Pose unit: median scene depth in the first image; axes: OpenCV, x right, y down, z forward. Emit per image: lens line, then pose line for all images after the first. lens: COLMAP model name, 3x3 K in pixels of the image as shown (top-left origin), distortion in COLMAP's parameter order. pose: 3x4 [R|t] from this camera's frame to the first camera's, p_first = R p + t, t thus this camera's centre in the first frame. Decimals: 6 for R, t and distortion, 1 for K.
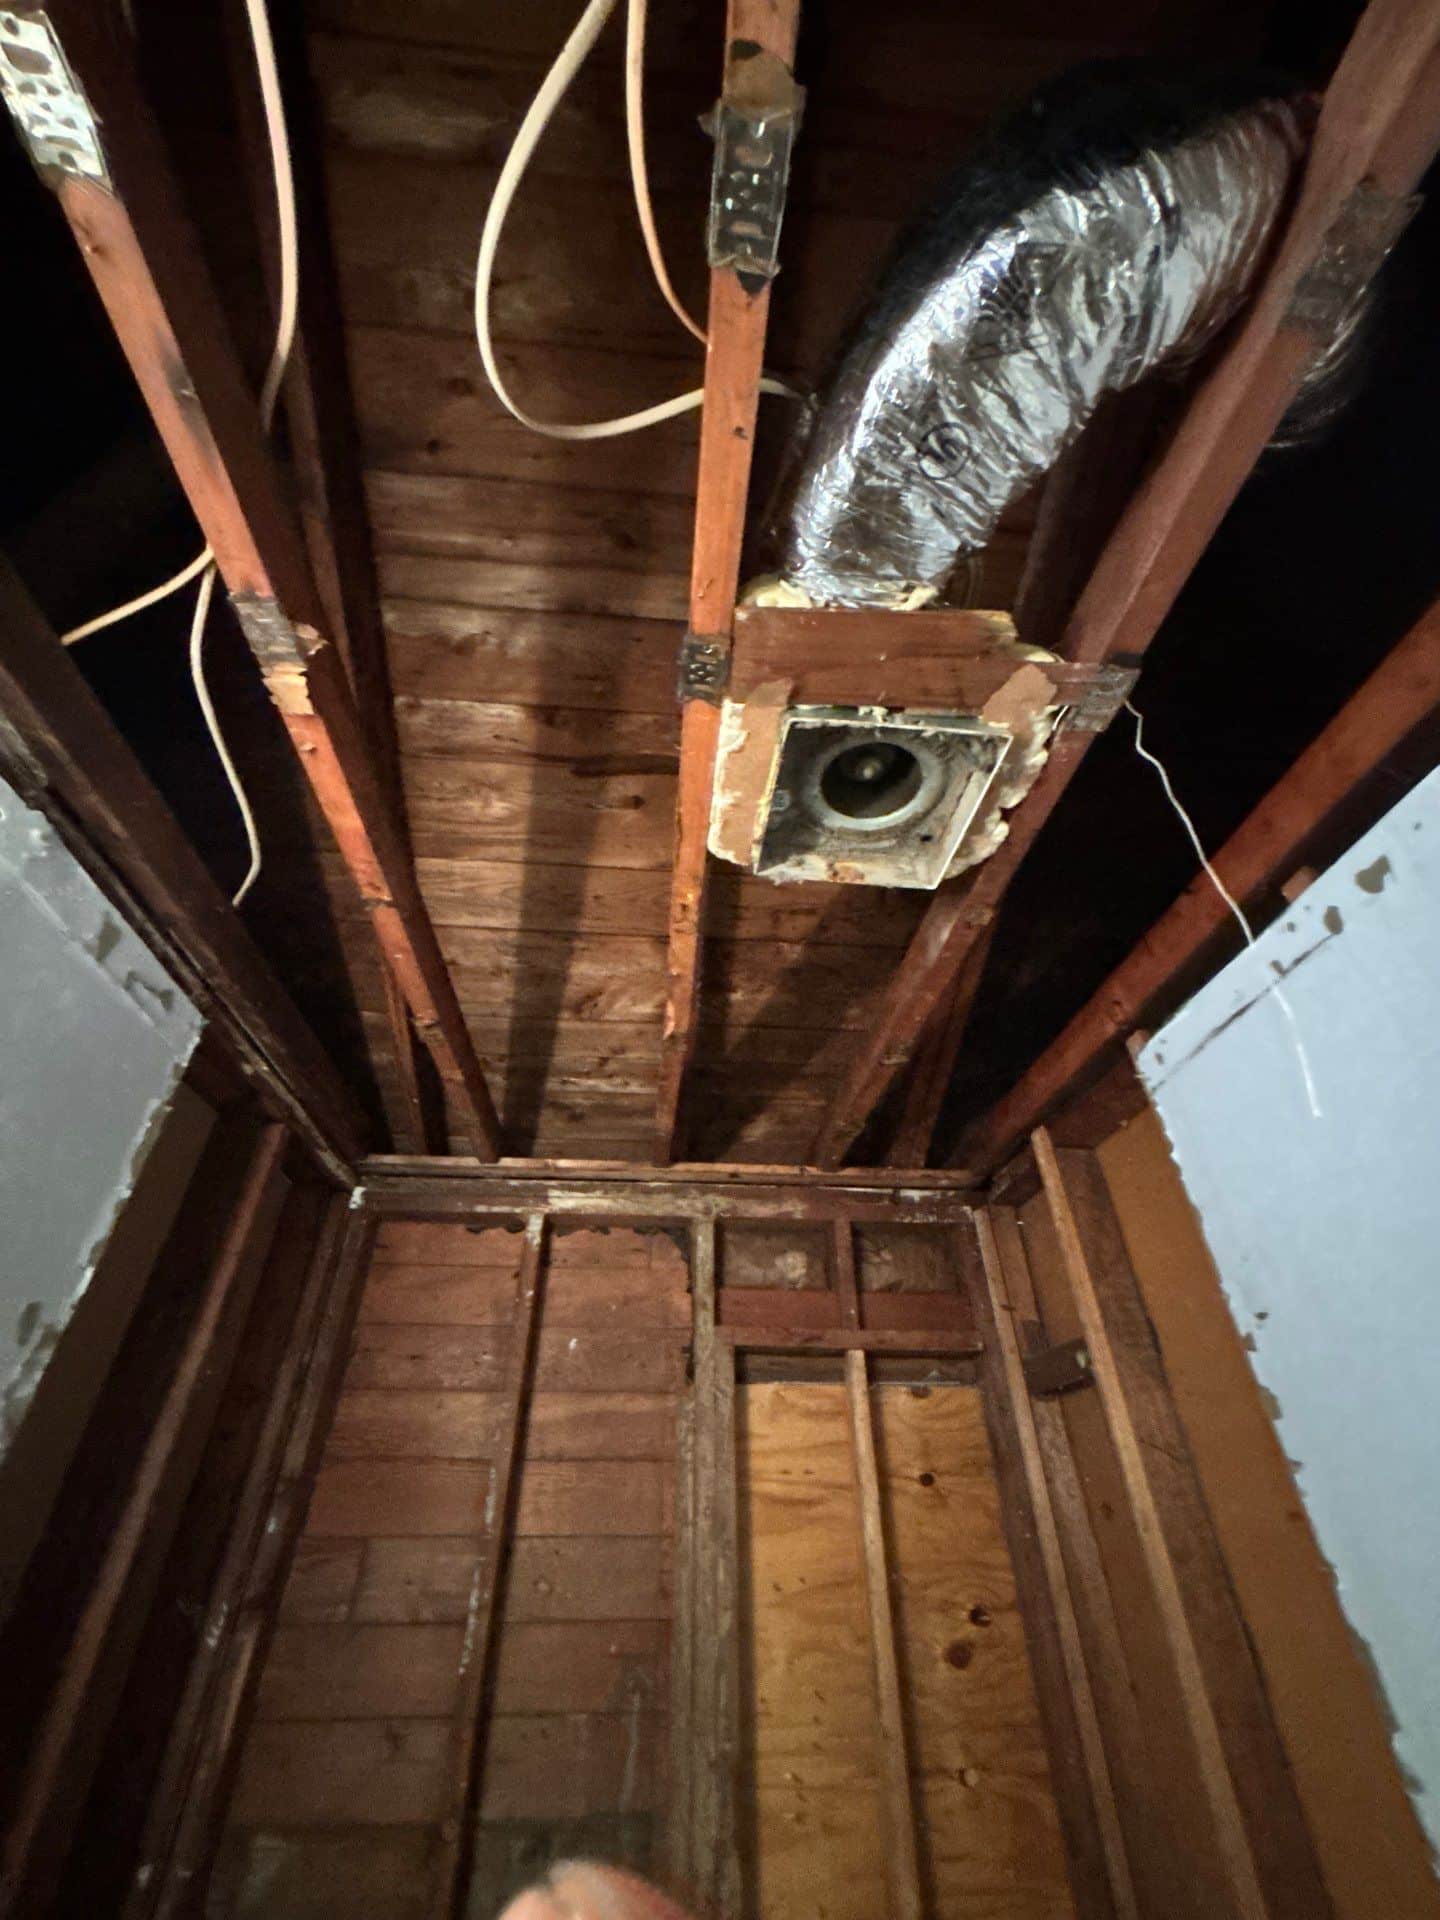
lens RADIAL K [[763.5, 0, 720.4], [0, 763.5, 955.1], [0, 0, 1]] dist [0.004250, 0.000006]
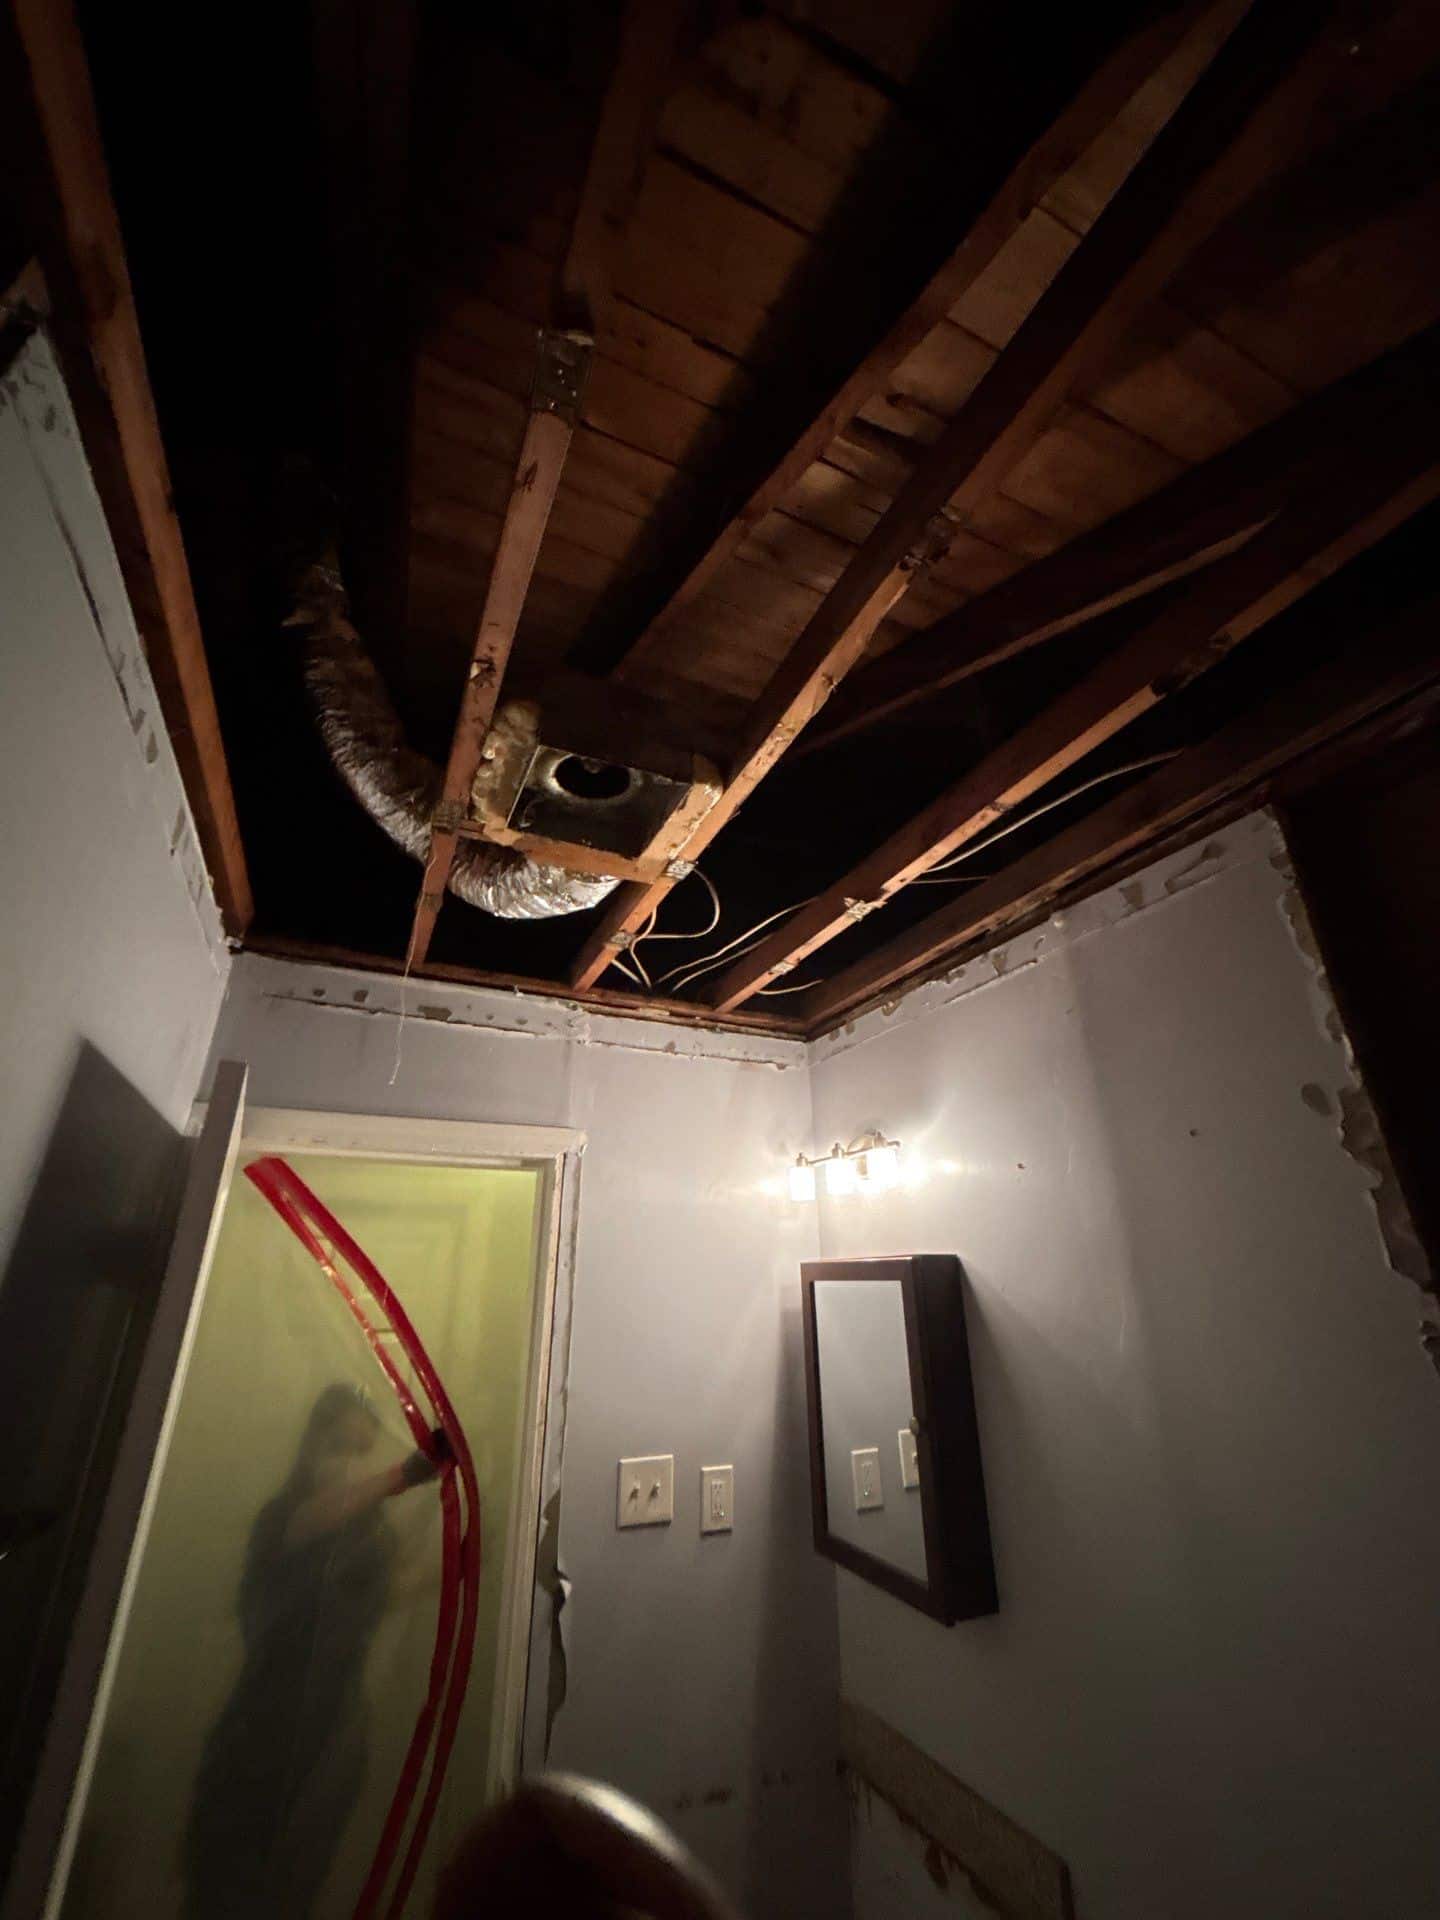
lens RADIAL K [[763.5, 0, 715.1], [0, 763.5, 966.5], [0, 0, 1]] dist [0.004250, 0.000006]
pose [[-0.946859, -0.114463, -0.300593, 0.341340], [0.203137, 0.511779, -0.834756, 1.084944], [0.249386, -0.851458, -0.461331, 1.374253]]
